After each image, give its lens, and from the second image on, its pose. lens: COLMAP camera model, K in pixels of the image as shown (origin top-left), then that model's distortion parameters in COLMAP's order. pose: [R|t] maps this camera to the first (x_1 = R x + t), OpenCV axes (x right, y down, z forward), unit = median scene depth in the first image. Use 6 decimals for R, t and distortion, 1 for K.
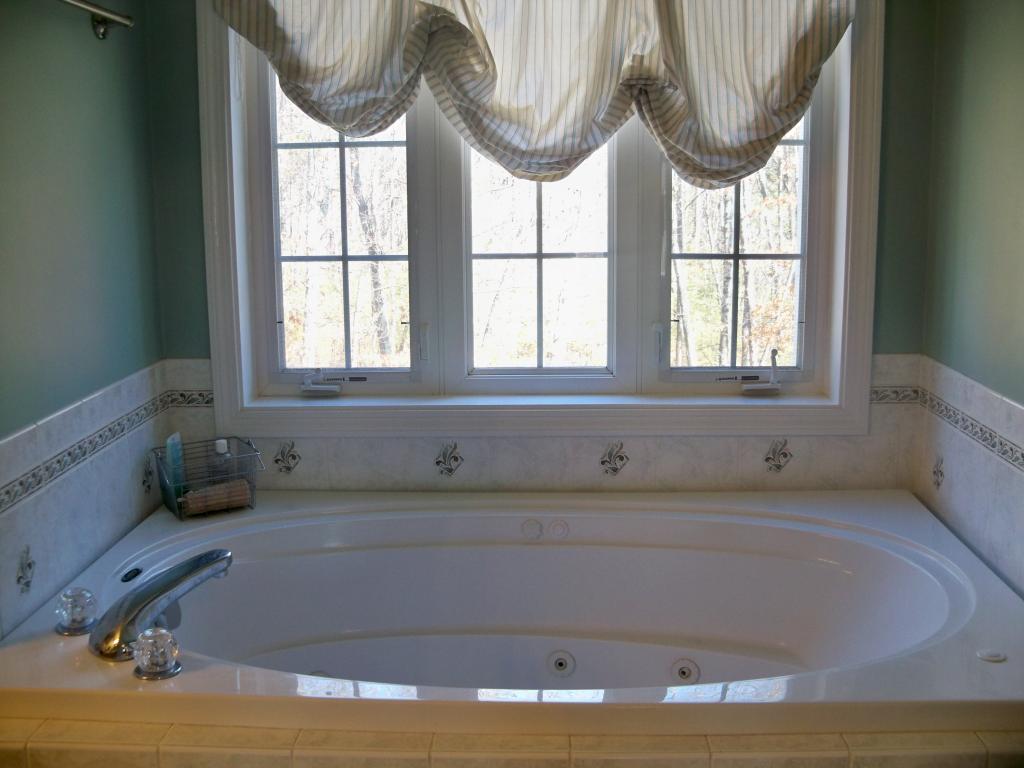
lens RADIAL K [[1057.2, 0, 512.0], [0, 1057.2, 384.0], [0, 0, 1]] dist [-0.179761, 0.002254]
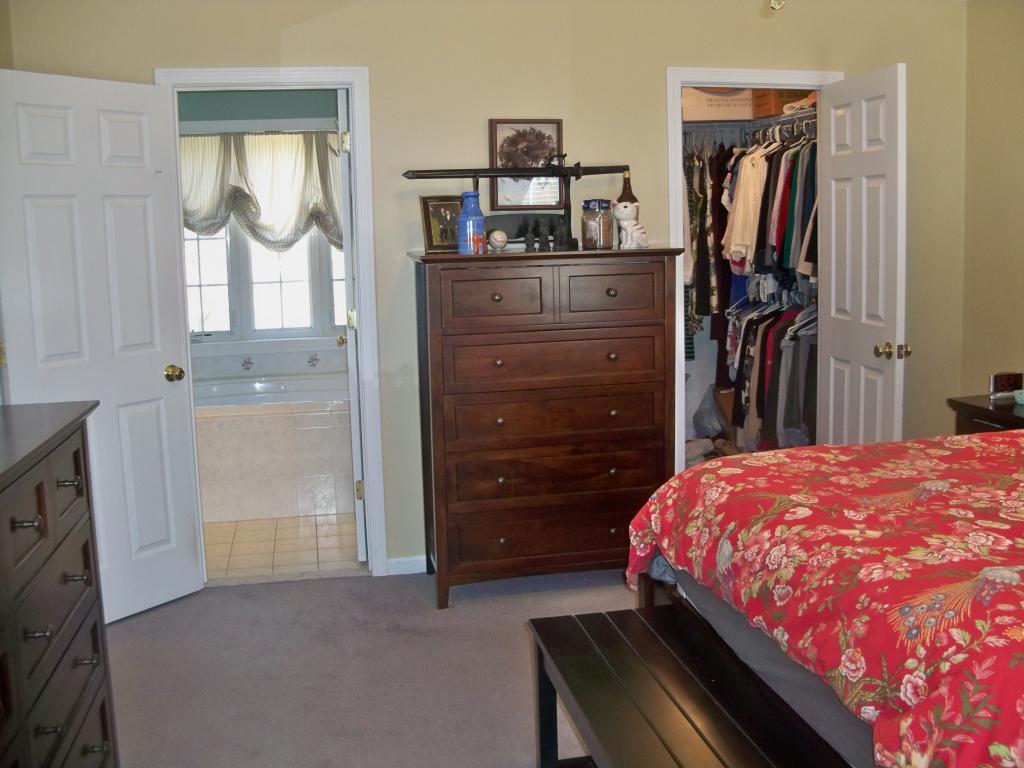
lens RADIAL K [[1057.2, 0, 512.0], [0, 1057.2, 384.0], [0, 0, 1]] dist [-0.179761, 0.002254]
pose [[0.973939, -0.047395, 0.221804, -0.001089], [0.061047, 0.996613, -0.055102, 0.309553], [-0.218441, 0.067206, 0.973533, -1.624966]]
